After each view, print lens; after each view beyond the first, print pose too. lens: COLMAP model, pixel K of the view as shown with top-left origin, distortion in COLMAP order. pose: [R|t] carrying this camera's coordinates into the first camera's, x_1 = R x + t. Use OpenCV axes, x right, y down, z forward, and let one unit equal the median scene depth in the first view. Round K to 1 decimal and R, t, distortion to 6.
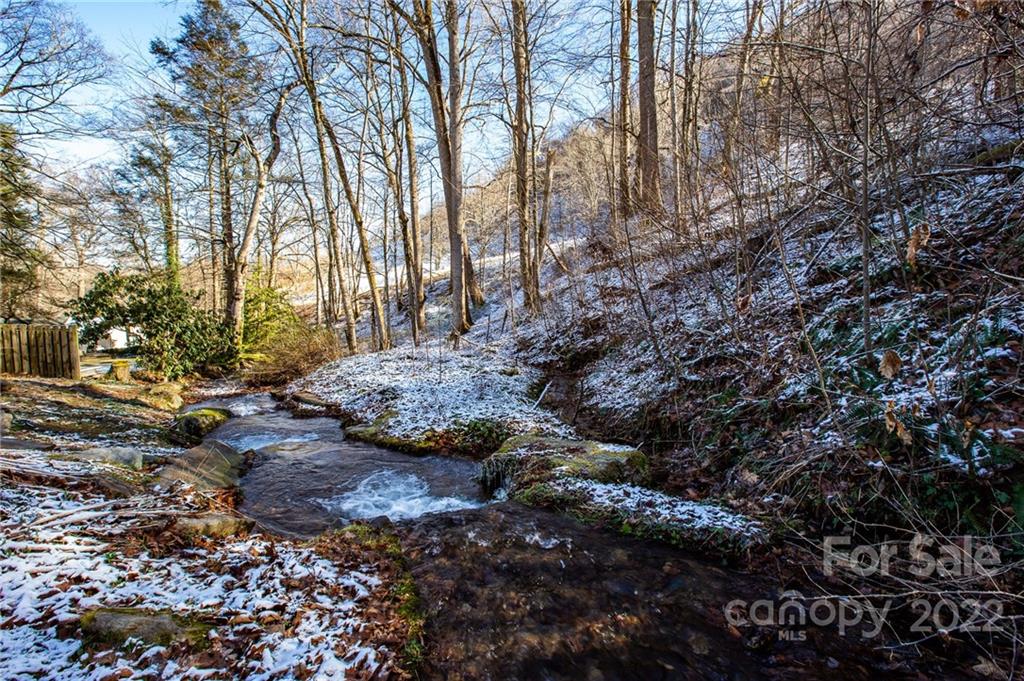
lens RADIAL K [[474.0, 0, 499.0], [0, 474.0, 318.7], [0, 0, 1]] dist [-0.002518, -0.000320]
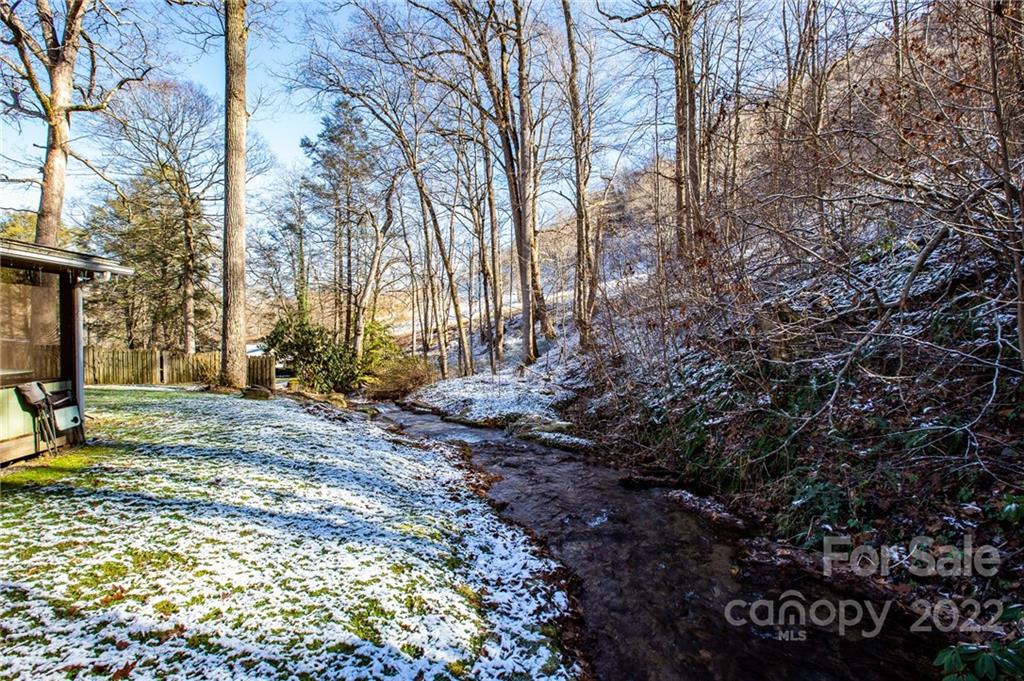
lens RADIAL K [[477.6, 0, 509.6], [0, 477.6, 326.0], [0, 0, 1]] dist [-0.030762, 0.000265]
pose [[0.987871, 0.005244, -0.155191, 0.057390], [-0.011716, 0.999098, -0.040822, -0.014682], [0.154837, 0.042145, 0.987041, -0.216133]]
